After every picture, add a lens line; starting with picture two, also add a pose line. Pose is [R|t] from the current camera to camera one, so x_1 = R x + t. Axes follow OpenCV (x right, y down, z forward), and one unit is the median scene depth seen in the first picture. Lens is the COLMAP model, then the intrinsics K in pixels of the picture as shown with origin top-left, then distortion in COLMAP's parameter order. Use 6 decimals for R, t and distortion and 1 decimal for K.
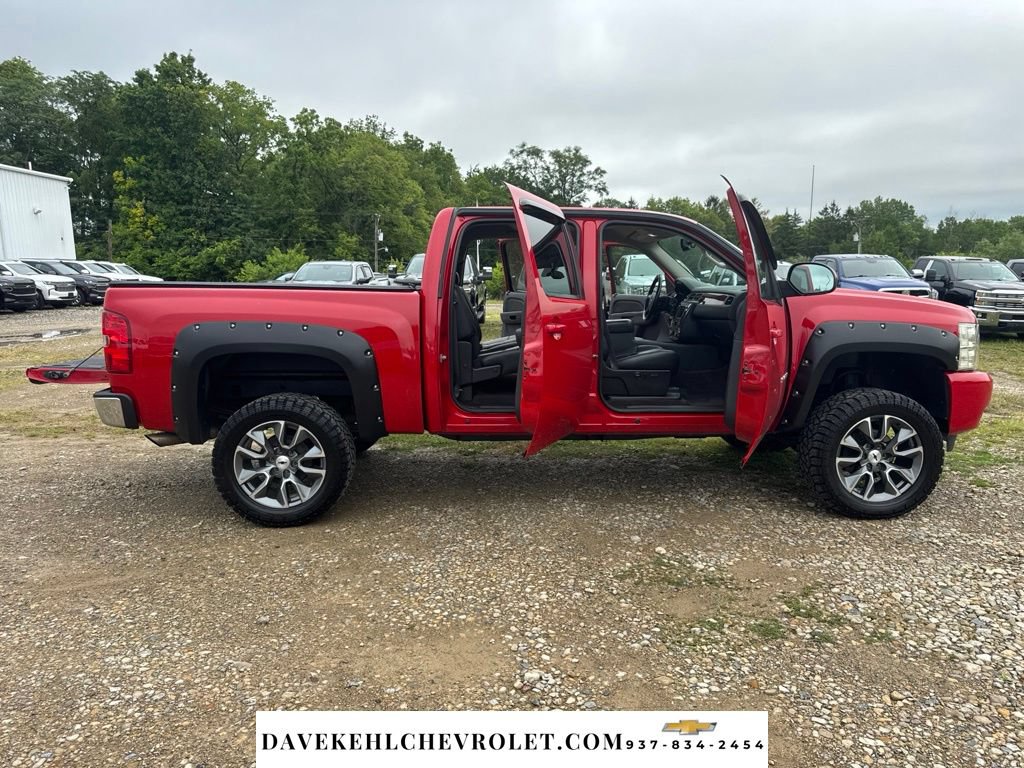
lens RADIAL K [[728.0, 0, 512.1], [0, 728.0, 379.9], [0, 0, 1]] dist [0.027610, -0.031716]
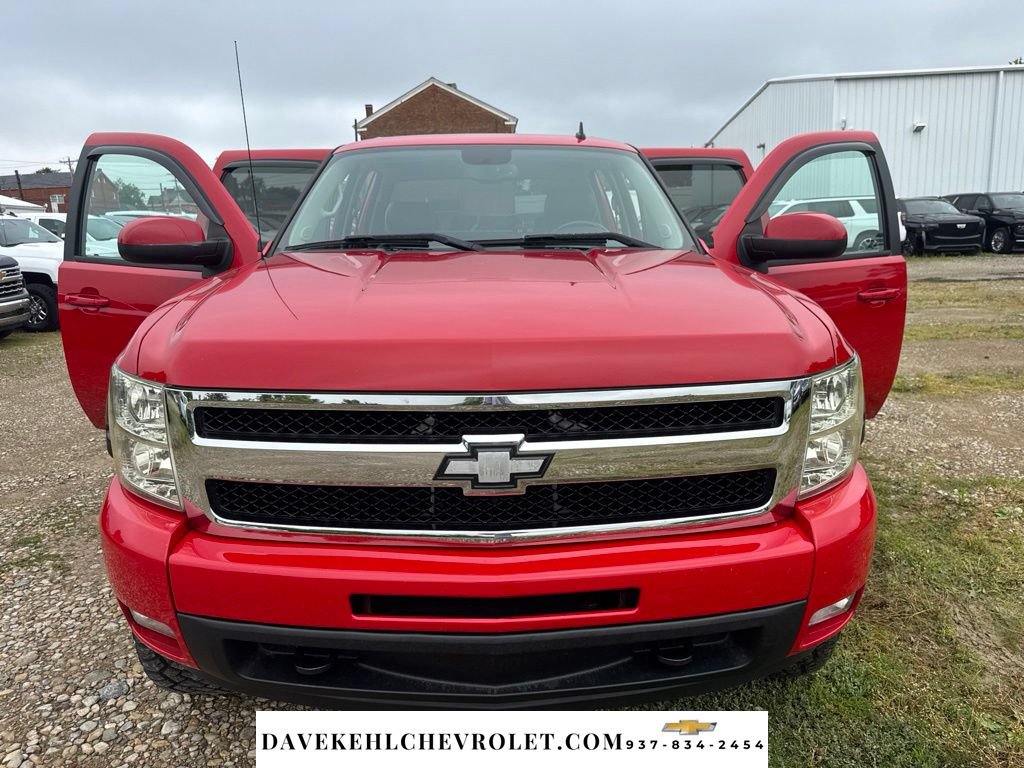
lens RADIAL K [[728.0, 0, 505.7], [0, 728.0, 387.2], [0, 0, 1]] dist [0.027610, -0.031716]
pose [[-0.008684, 0.221230, -0.975183, 0.123765], [-0.113265, 0.968726, 0.220774, -0.021417], [0.993527, 0.112372, 0.016645, 0.147781]]
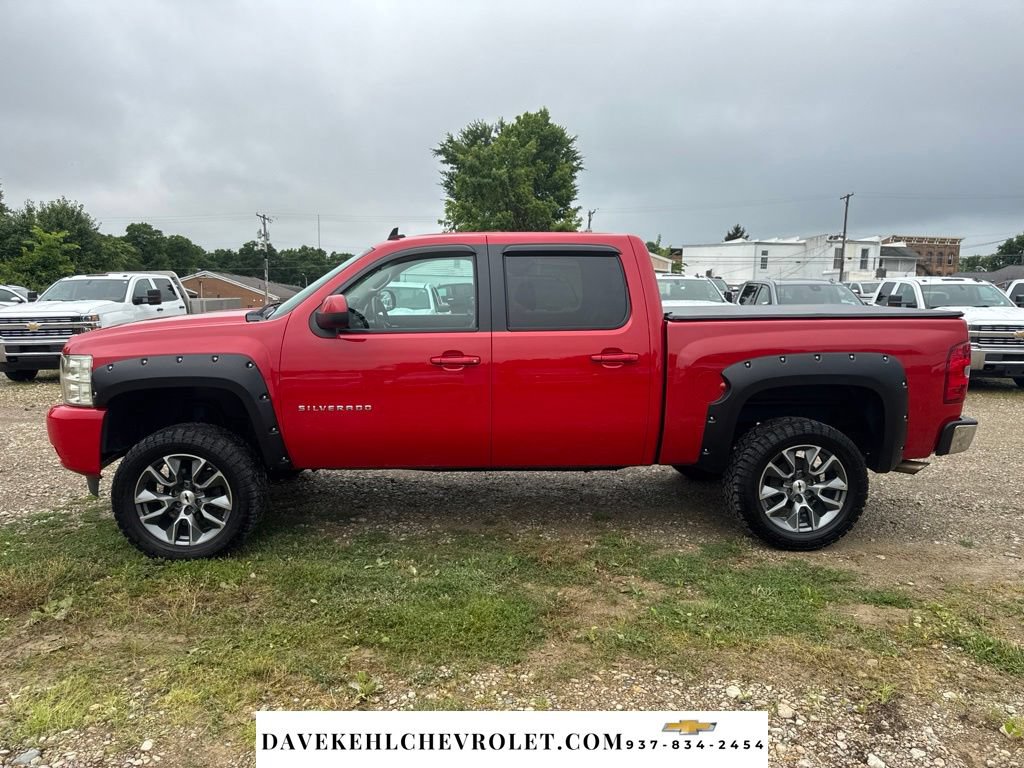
lens RADIAL K [[728.0, 0, 514.7], [0, 728.0, 379.8], [0, 0, 1]] dist [0.027610, -0.031716]
pose [[-0.999445, -0.002898, -0.033189, 0.011396], [-0.011202, 0.967446, 0.252828, -0.041043], [0.031376, 0.253059, -0.966942, 0.283756]]
